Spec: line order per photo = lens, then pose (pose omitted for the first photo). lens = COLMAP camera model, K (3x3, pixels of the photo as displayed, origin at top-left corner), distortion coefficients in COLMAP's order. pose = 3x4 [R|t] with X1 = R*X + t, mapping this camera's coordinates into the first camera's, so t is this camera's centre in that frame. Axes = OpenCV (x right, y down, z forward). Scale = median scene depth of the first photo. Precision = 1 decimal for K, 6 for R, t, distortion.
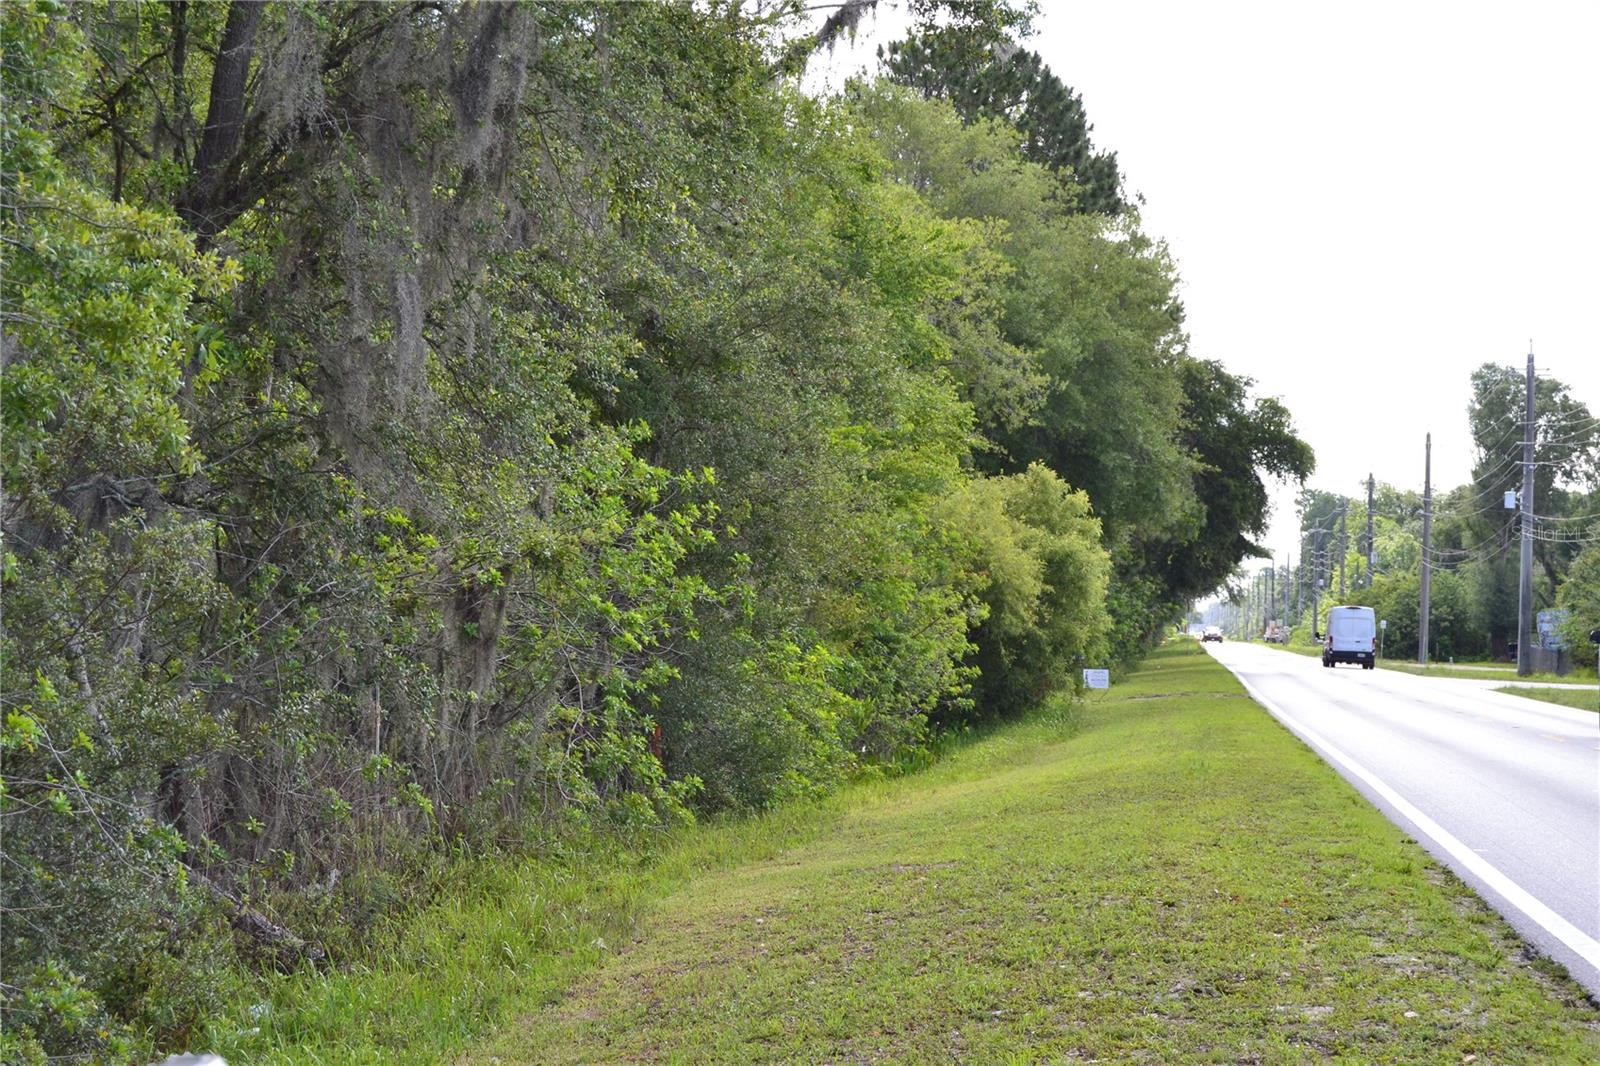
lens RADIAL K [[3698.0, 0, 787.0], [0, 3698.0, 541.1], [0, 0, 1]] dist [-0.016477, -0.192129]
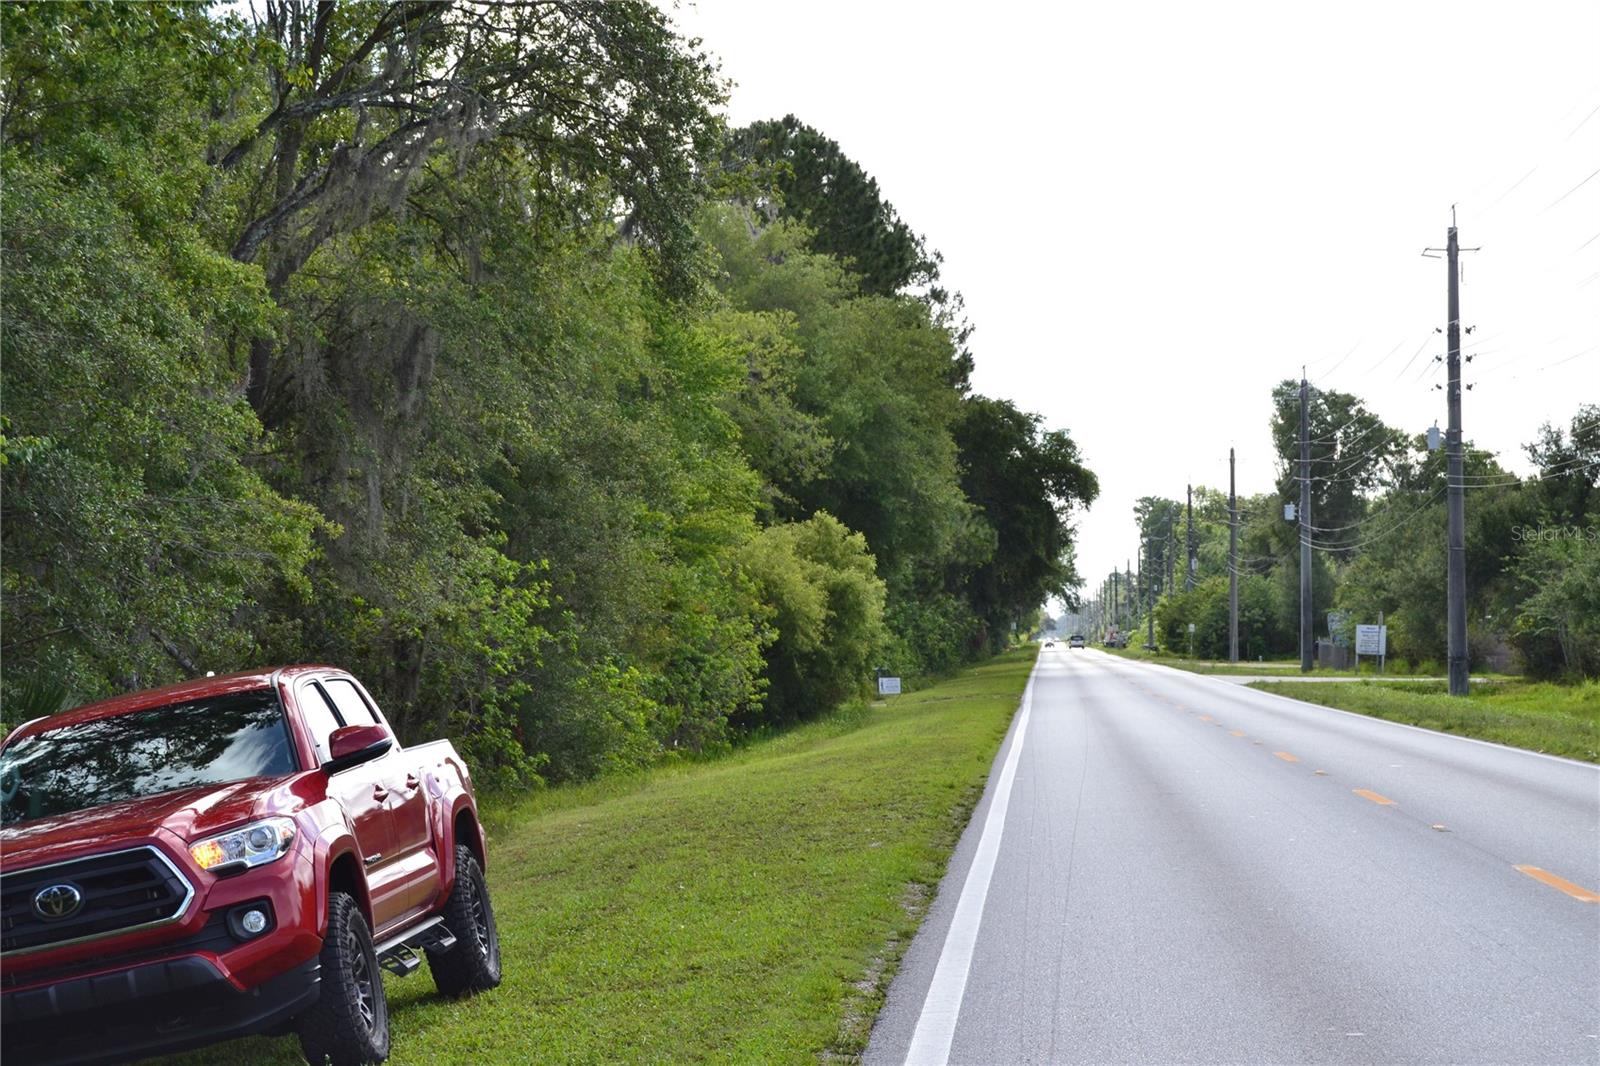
lens RADIAL K [[3698.0, 0, 787.0], [0, 3698.0, 541.1], [0, 0, 1]] dist [-0.016477, -0.192129]
pose [[0.998789, -0.031150, 0.038082, 0.009673], [0.031322, 0.999502, -0.003920, -0.007653], [-0.037940, 0.005108, 0.999267, -0.257413]]
